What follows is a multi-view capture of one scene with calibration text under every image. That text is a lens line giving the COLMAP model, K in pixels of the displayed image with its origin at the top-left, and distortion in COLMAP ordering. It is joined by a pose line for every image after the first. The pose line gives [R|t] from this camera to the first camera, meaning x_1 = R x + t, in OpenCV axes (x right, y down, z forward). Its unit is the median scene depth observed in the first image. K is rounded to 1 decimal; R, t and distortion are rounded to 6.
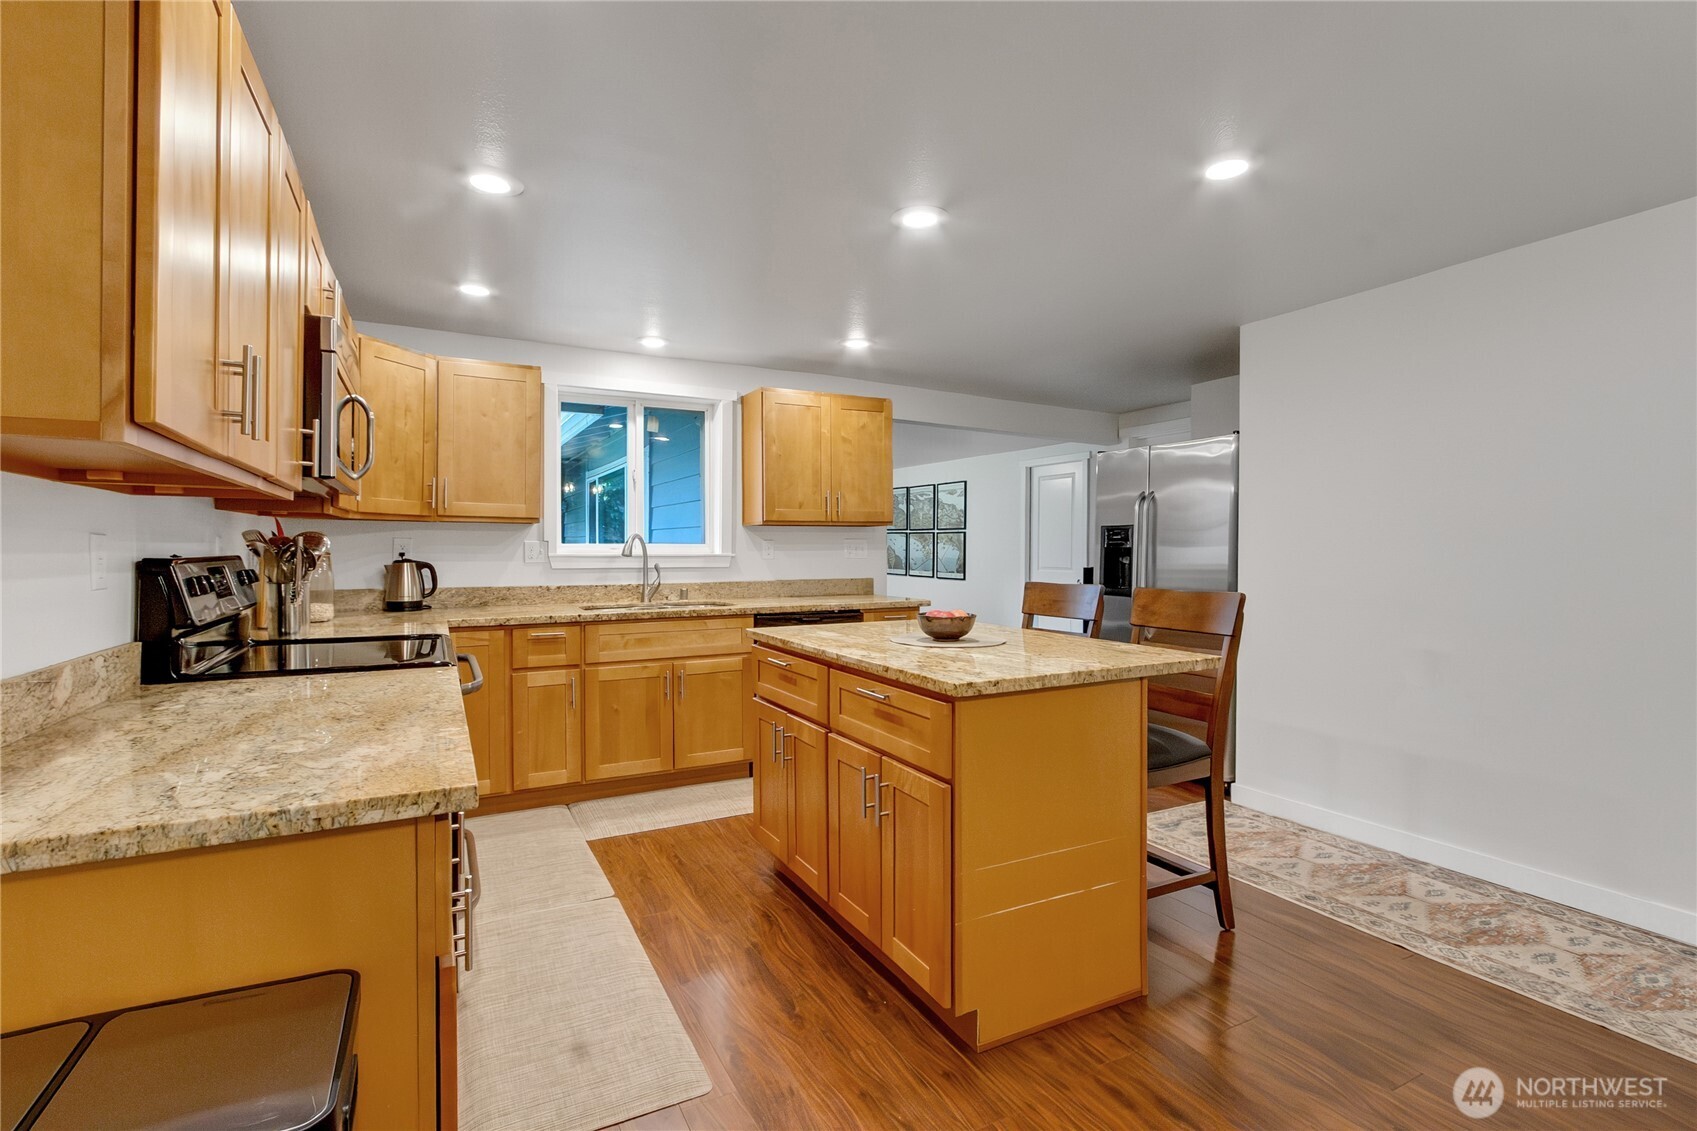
lens RADIAL K [[770.5, 0, 829.9], [0, 770.5, 550.2], [0, 0, 1]] dist [-0.002123, 0.000206]
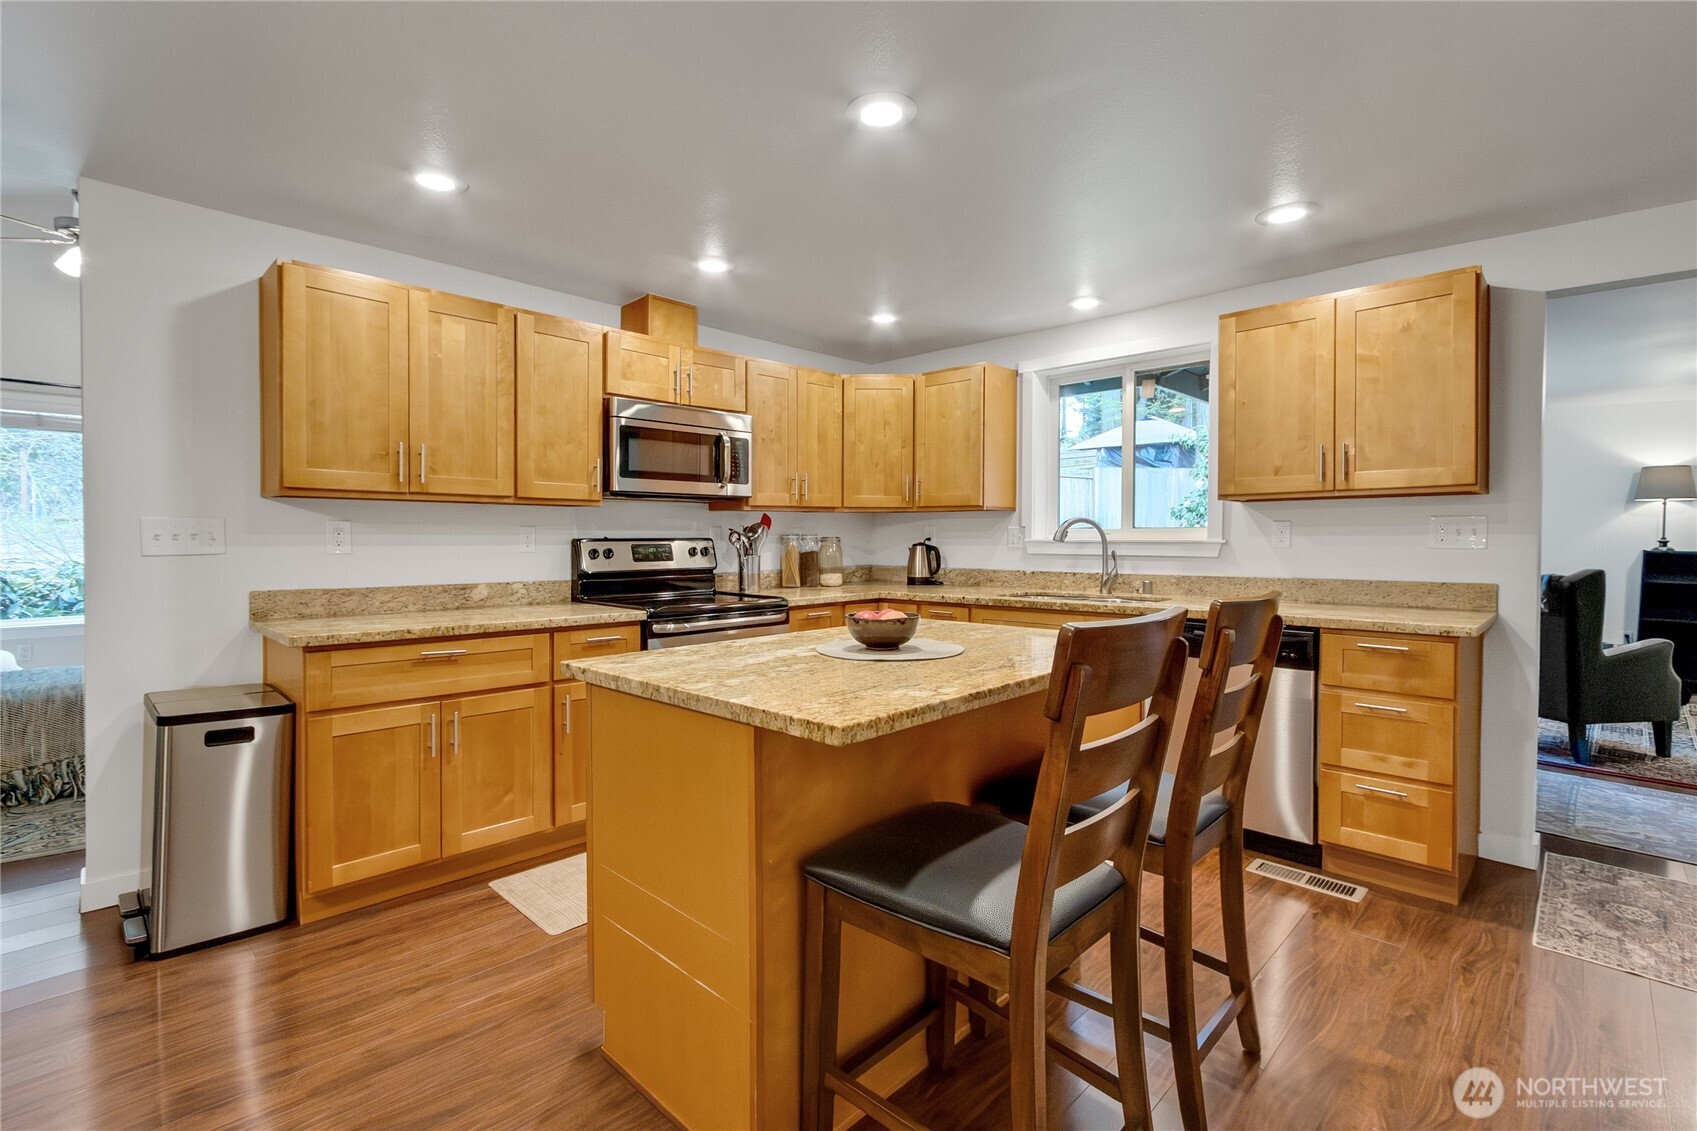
lens RADIAL K [[779.5, 0, 843.6], [0, 779.5, 545.3], [0, 0, 1]] dist [-0.001054, -0.000072]
pose [[0.327787, 0.009340, -0.944705, 0.516702], [-0.000987, 0.999954, 0.009544, 0.002988], [0.944751, -0.002196, 0.327781, 0.414828]]
